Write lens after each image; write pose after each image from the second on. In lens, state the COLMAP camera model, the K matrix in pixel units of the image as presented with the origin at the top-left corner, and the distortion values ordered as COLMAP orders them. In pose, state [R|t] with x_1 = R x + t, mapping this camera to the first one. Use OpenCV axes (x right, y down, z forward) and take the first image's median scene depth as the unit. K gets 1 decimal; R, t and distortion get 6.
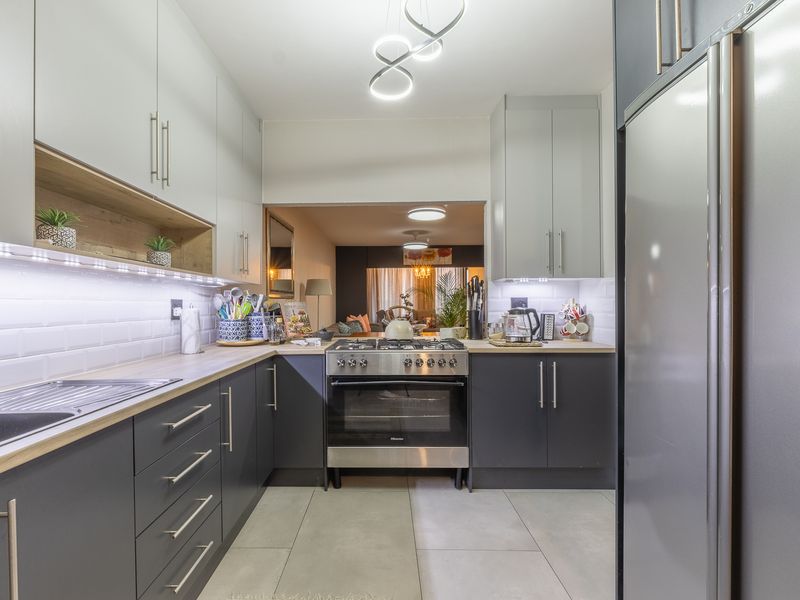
lens RADIAL K [[401.9, 0, 400.0], [0, 401.9, 300.0], [0, 0, 1]] dist [-0.000292, -0.000376]
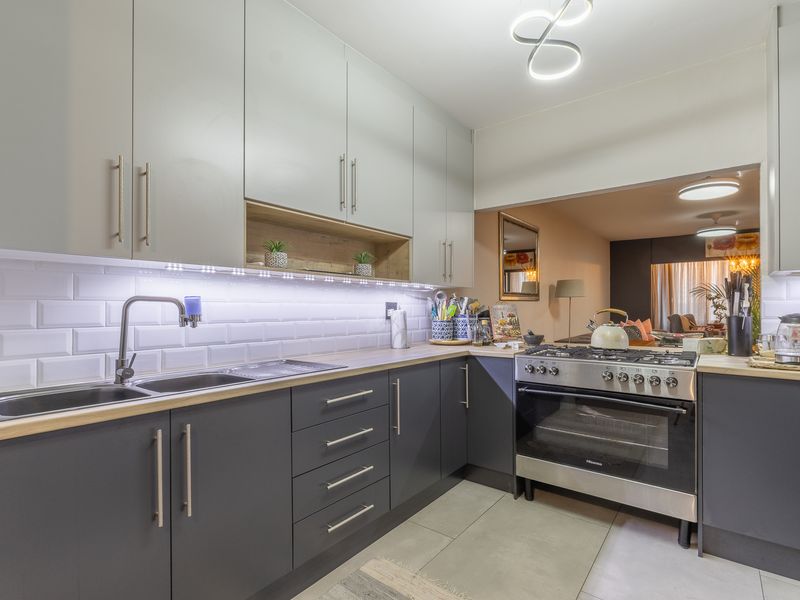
lens RADIAL K [[408.2, 0, 400.0], [0, 408.2, 304.2], [0, 0, 1]] dist [-0.002812, -0.001344]
pose [[0.794985, -0.000240, -0.606629, 0.187834], [0.002638, 0.999992, 0.003062, 0.000601], [0.606624, -0.004035, 0.794979, 0.049595]]
